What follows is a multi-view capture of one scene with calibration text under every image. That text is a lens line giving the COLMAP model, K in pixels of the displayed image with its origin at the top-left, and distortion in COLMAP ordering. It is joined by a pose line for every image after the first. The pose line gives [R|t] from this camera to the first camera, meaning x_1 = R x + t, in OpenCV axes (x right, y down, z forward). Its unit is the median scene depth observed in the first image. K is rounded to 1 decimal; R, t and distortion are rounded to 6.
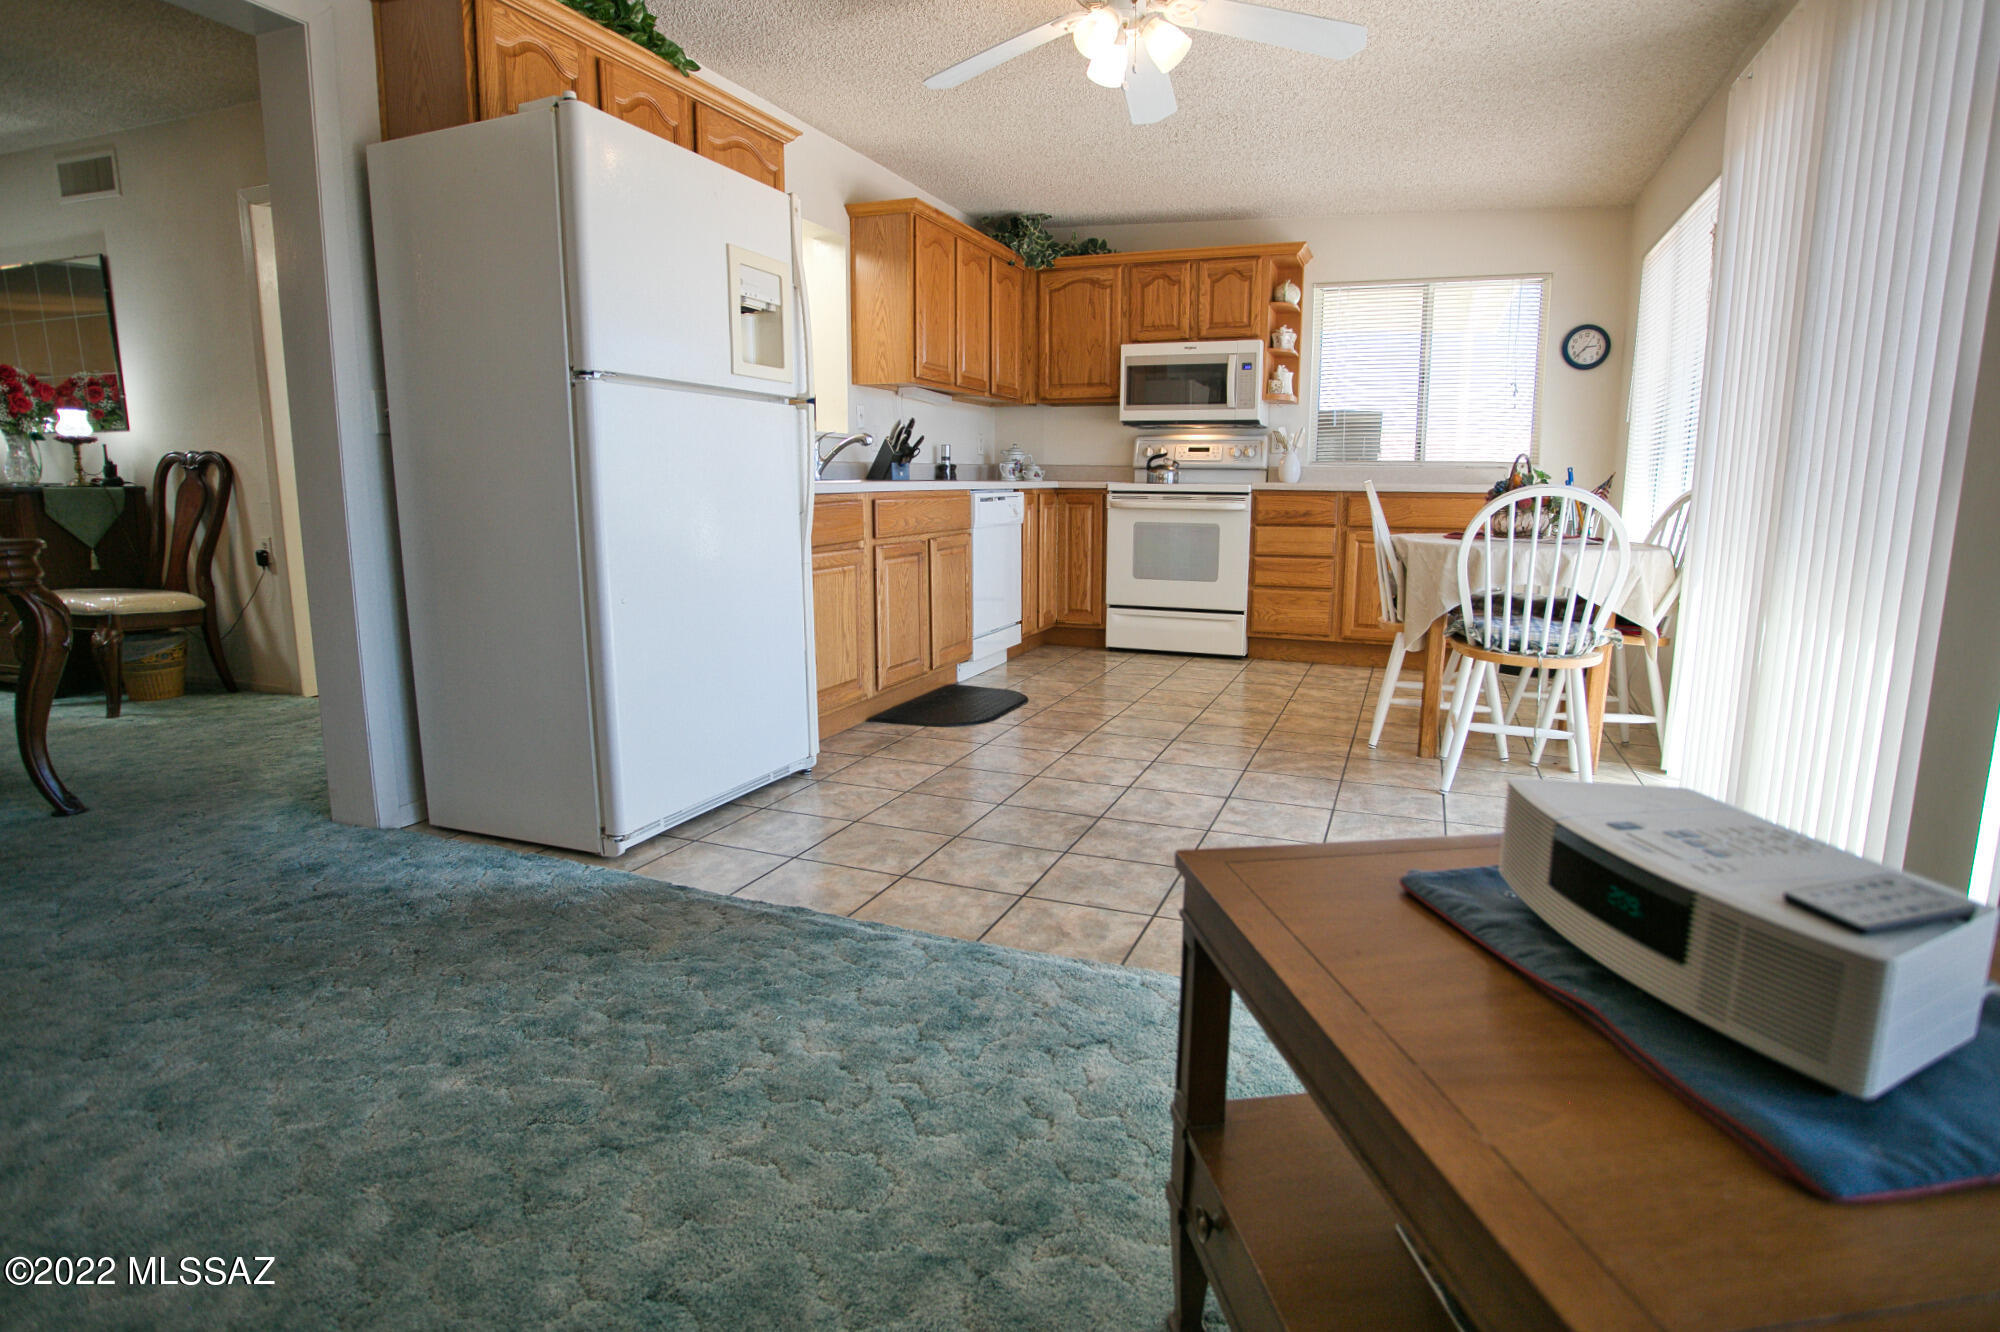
lens RADIAL K [[1035.7, 0, 998.3], [0, 1035.7, 661.1], [0, 0, 1]] dist [-0.075726, 0.033147]
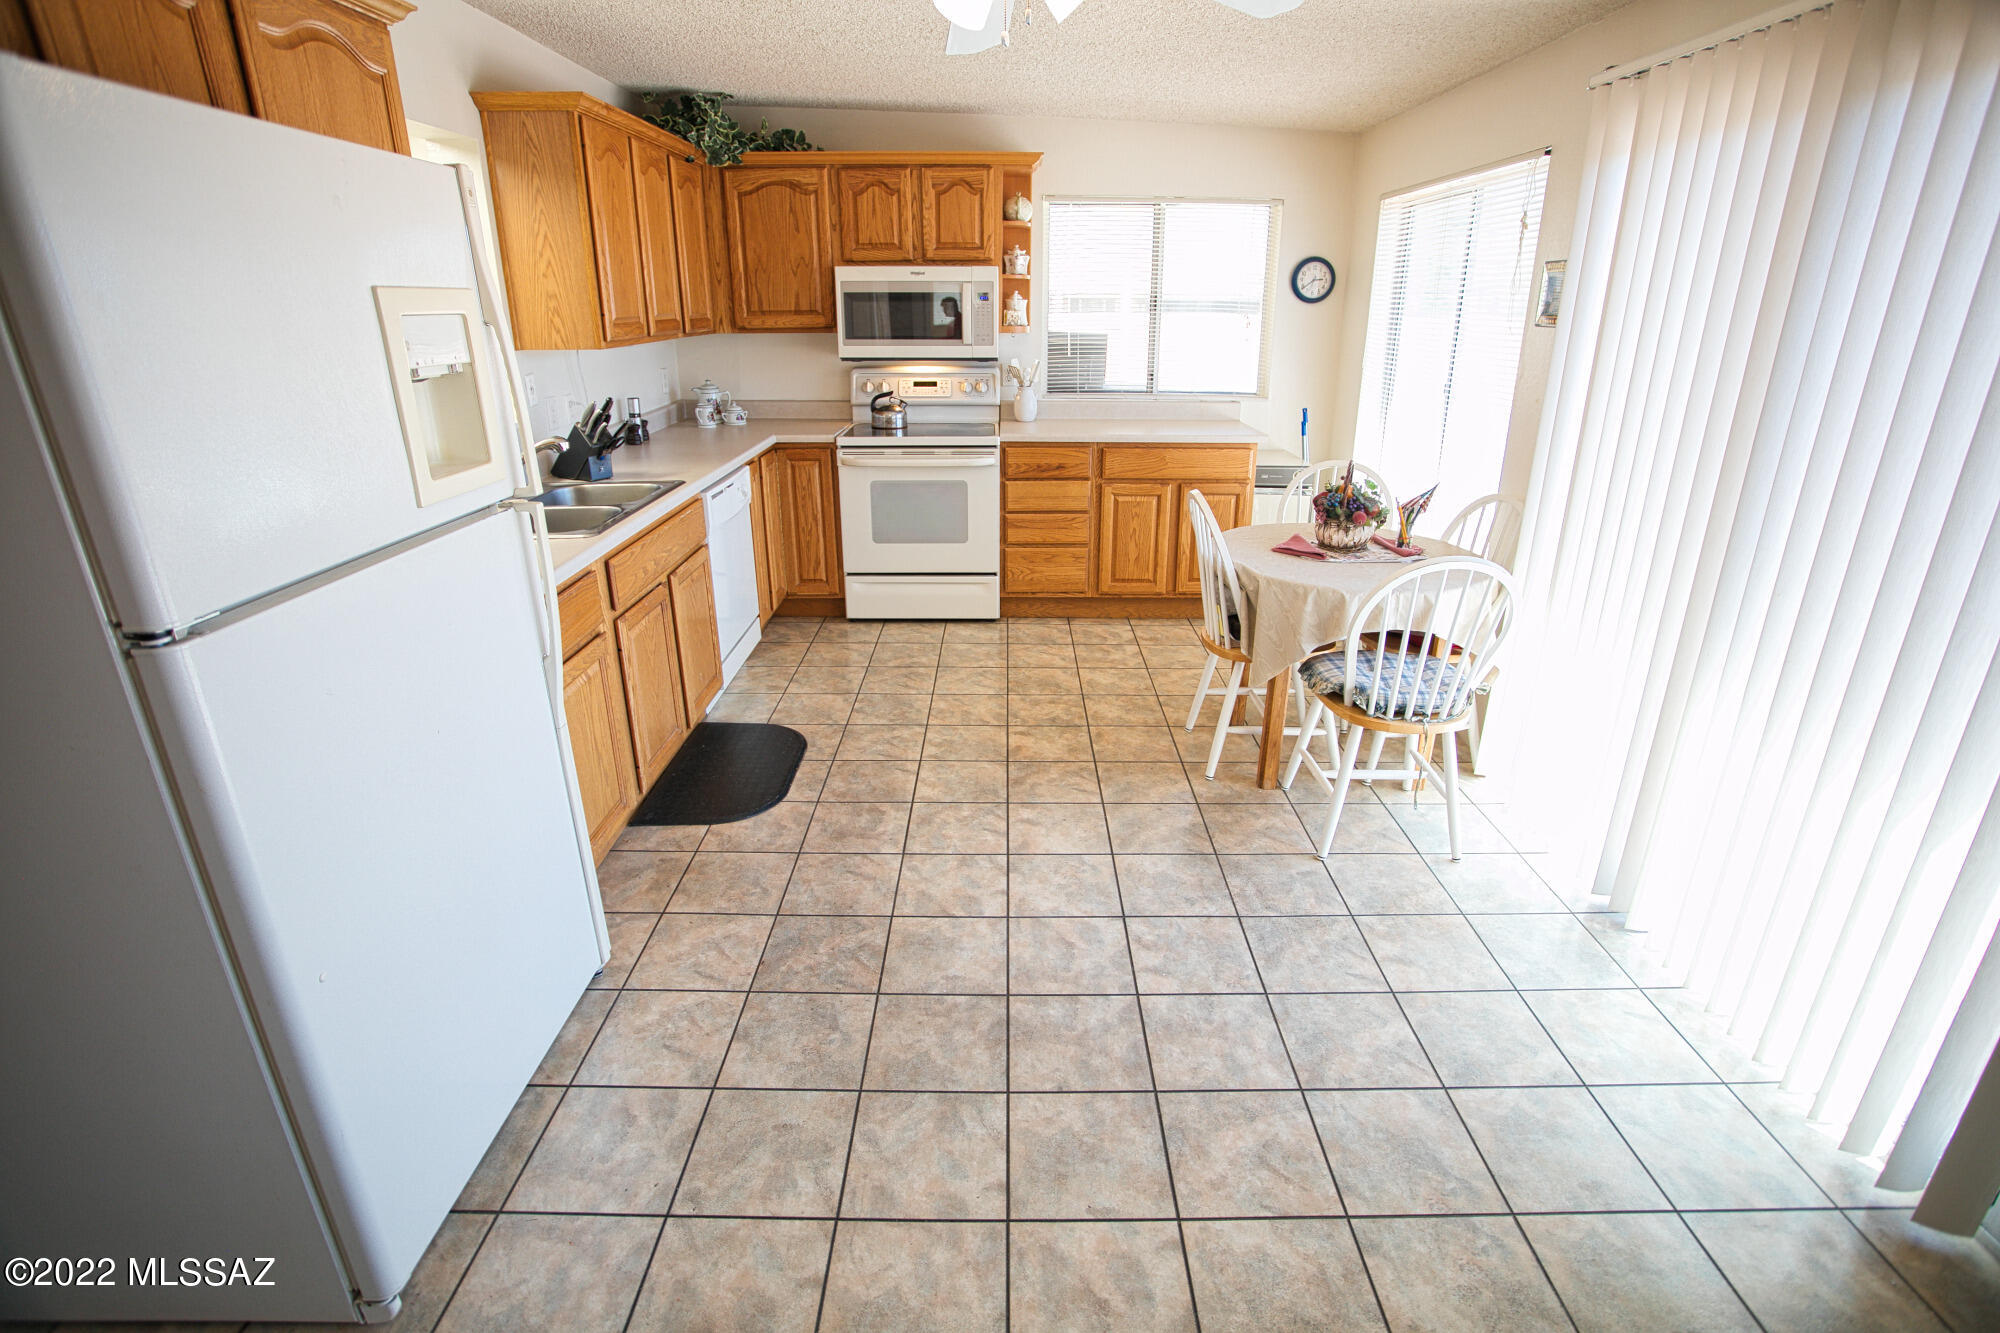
lens RADIAL K [[976.7, 0, 1000.0], [0, 976.7, 666.5], [0, 0, 1]] dist [-0.087558, 0.045995]
pose [[0.928016, -0.135099, 0.347182, -0.077524], [0.066425, 0.977000, 0.202629, -0.145188], [-0.366571, -0.164981, 0.915645, 0.180908]]
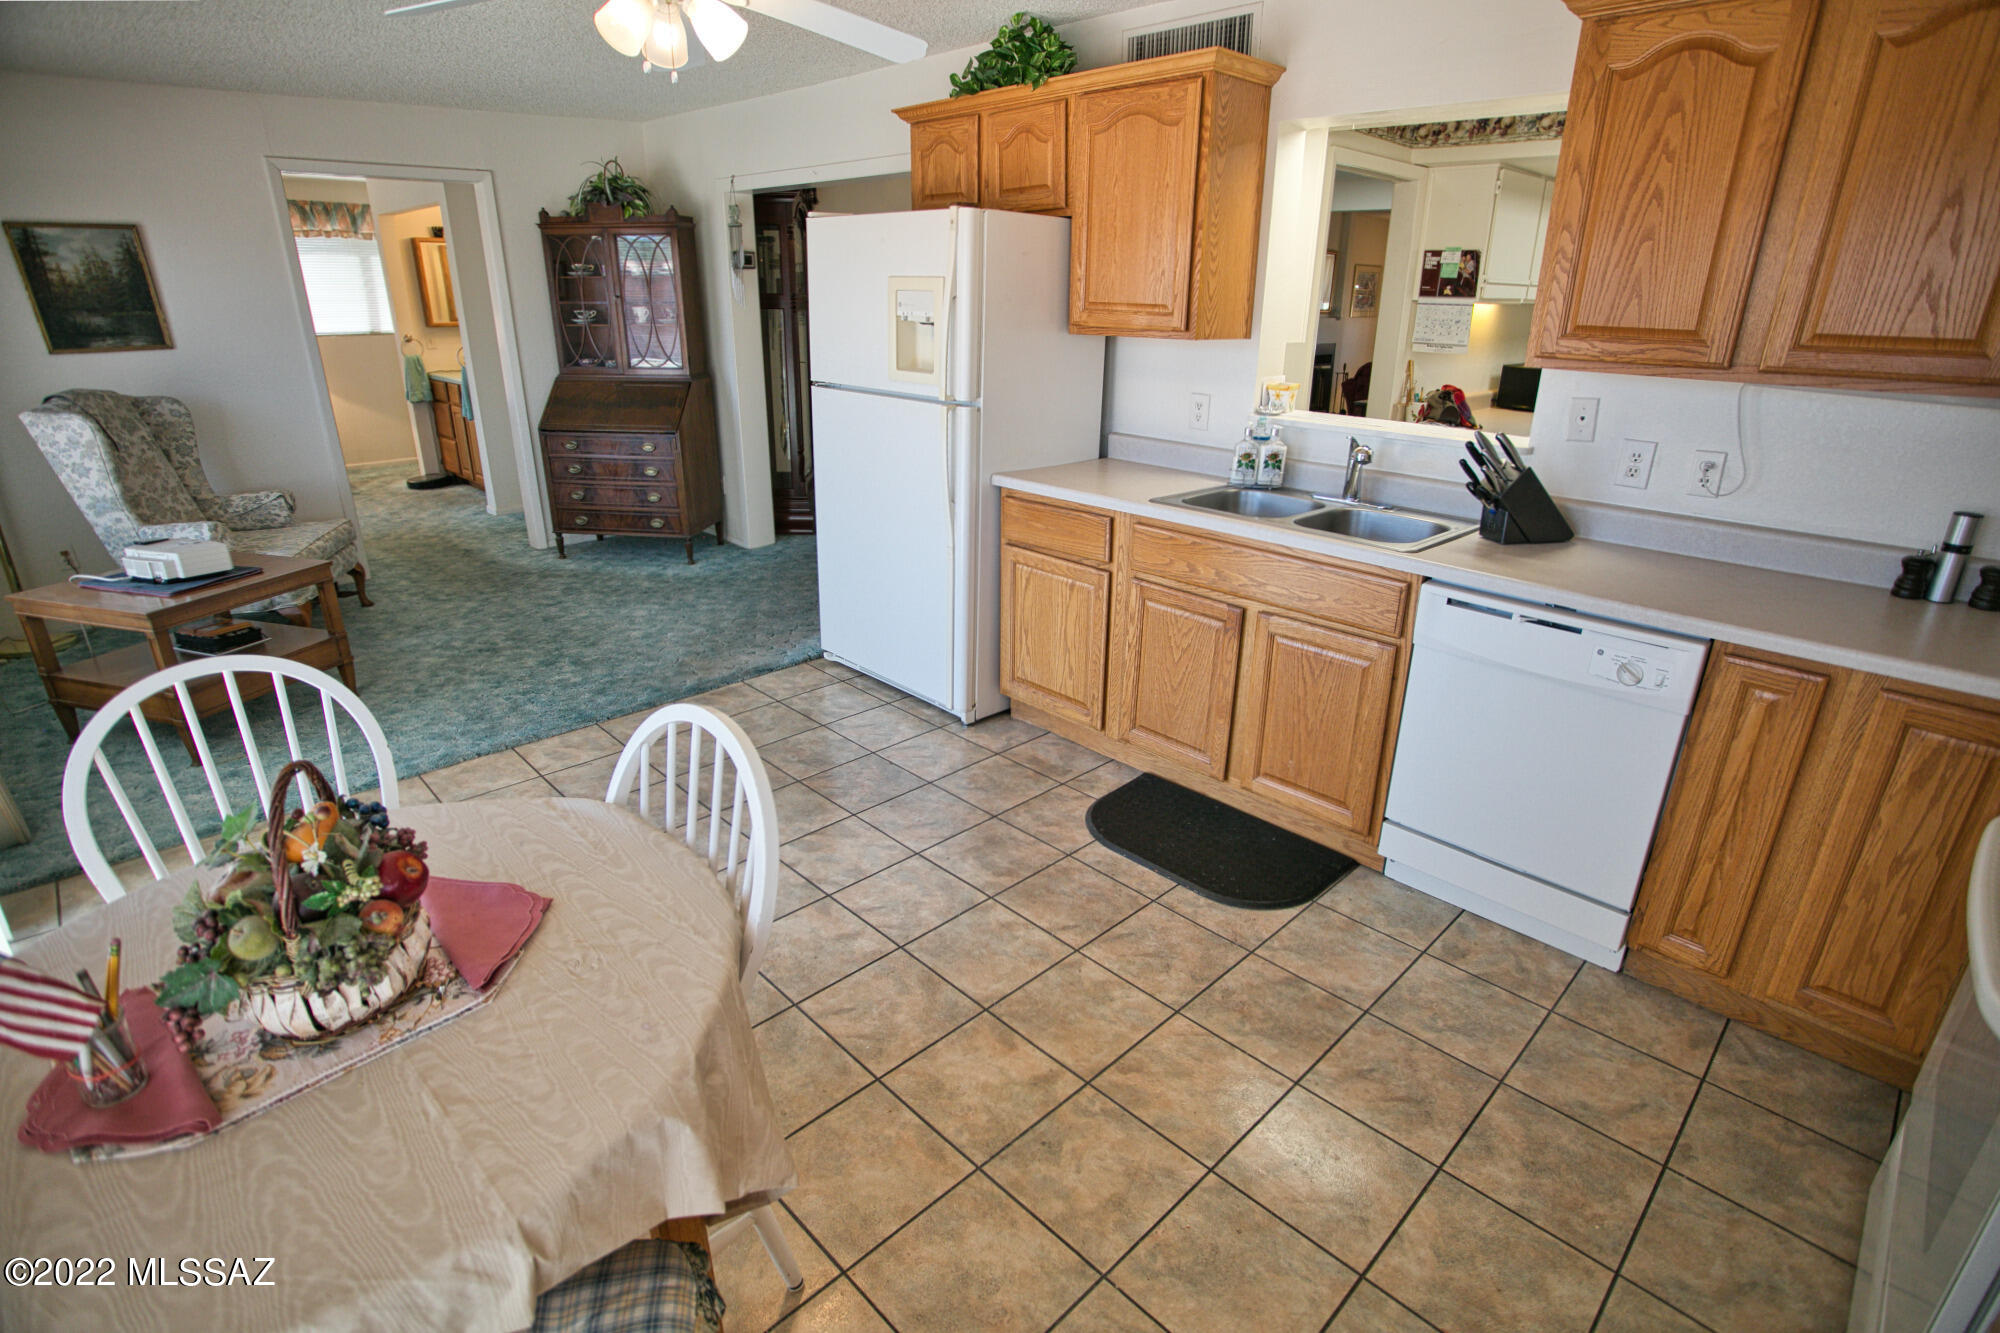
lens RADIAL K [[979.7, 0, 1012.9], [0, 979.7, 661.1], [0, 0, 1]] dist [-0.068905, 0.028834]
pose [[-0.390275, 0.319753, -0.863391, 0.441656], [-0.175978, 0.894561, 0.410843, -0.255823], [0.903724, 0.312279, -0.292856, 0.836873]]
